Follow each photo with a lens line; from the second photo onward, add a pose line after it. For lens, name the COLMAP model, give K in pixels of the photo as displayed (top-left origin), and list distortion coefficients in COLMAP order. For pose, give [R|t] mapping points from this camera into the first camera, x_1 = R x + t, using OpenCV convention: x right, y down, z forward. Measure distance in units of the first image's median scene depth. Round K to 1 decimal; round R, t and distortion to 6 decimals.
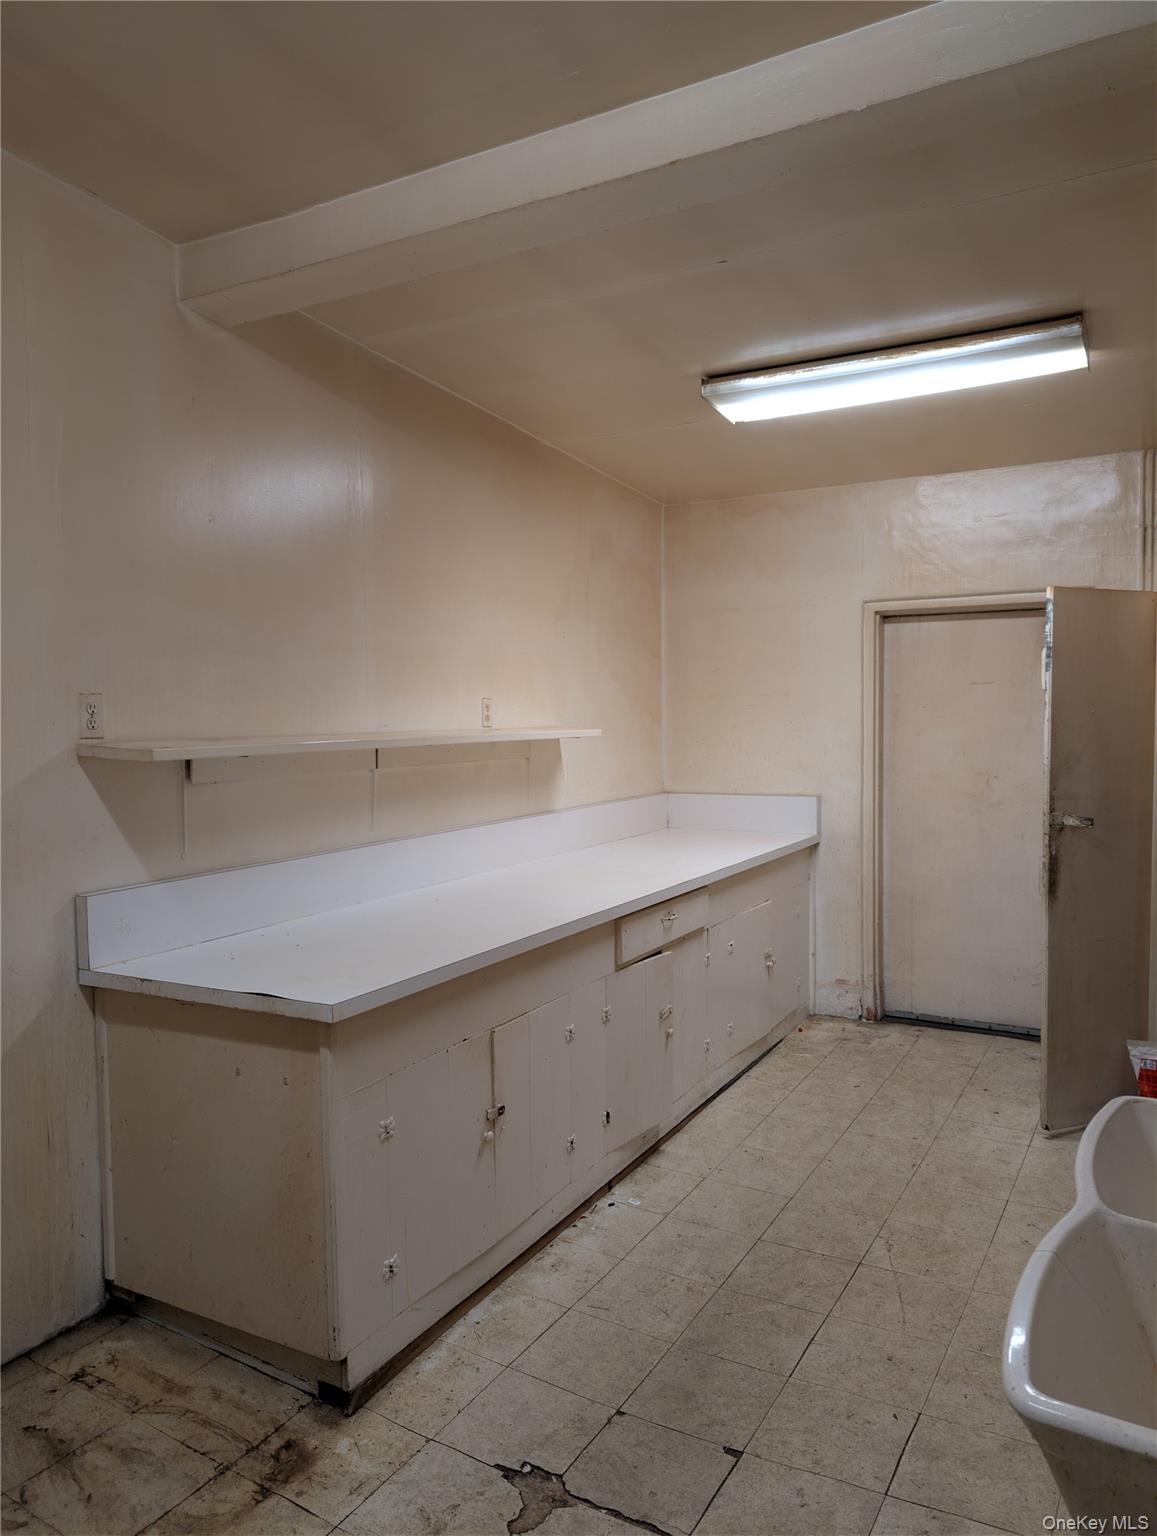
lens RADIAL K [[1144.6, 0, 576.3], [0, 1144.6, 768.6], [0, 0, 1]] dist [0.007988, -0.020132]
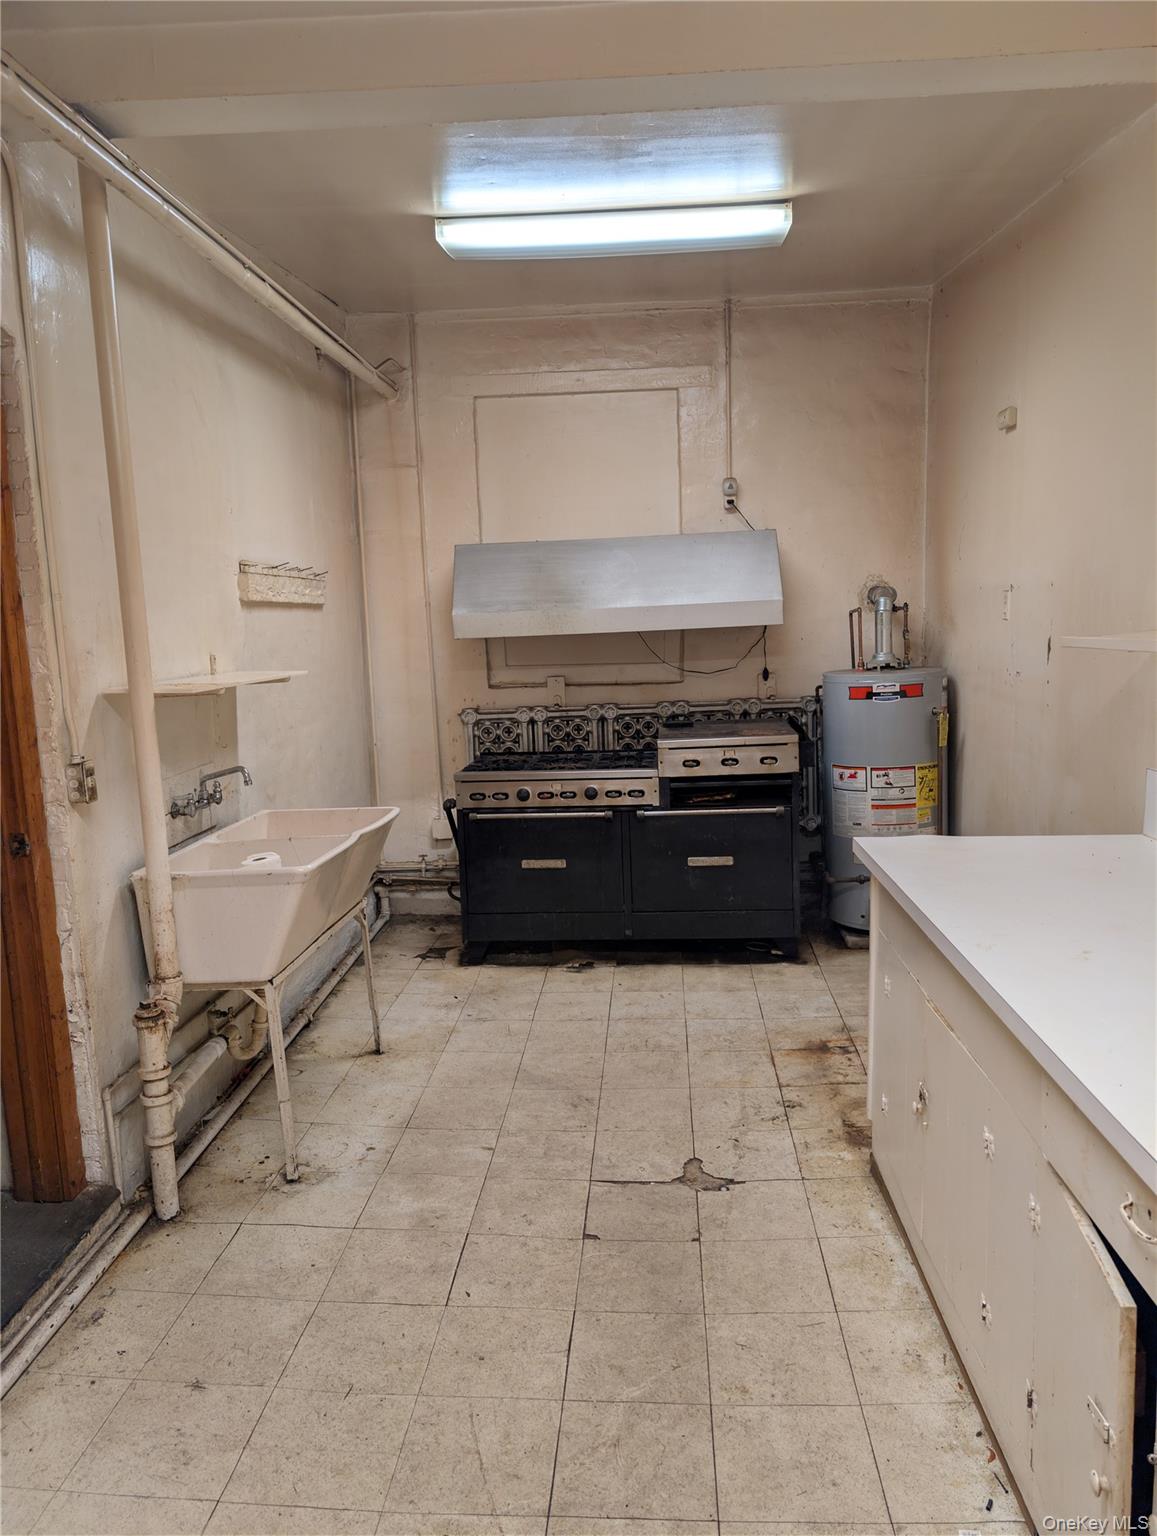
lens RADIAL K [[1144.6, 0, 580.1], [0, 1144.6, 771.3], [0, 0, 1]] dist [0.007988, -0.020132]
pose [[-0.906365, 0.097584, -0.411073, 0.528535], [0.023744, 0.983188, 0.181046, -0.102112], [0.421829, 0.154333, -0.893444, 1.765485]]
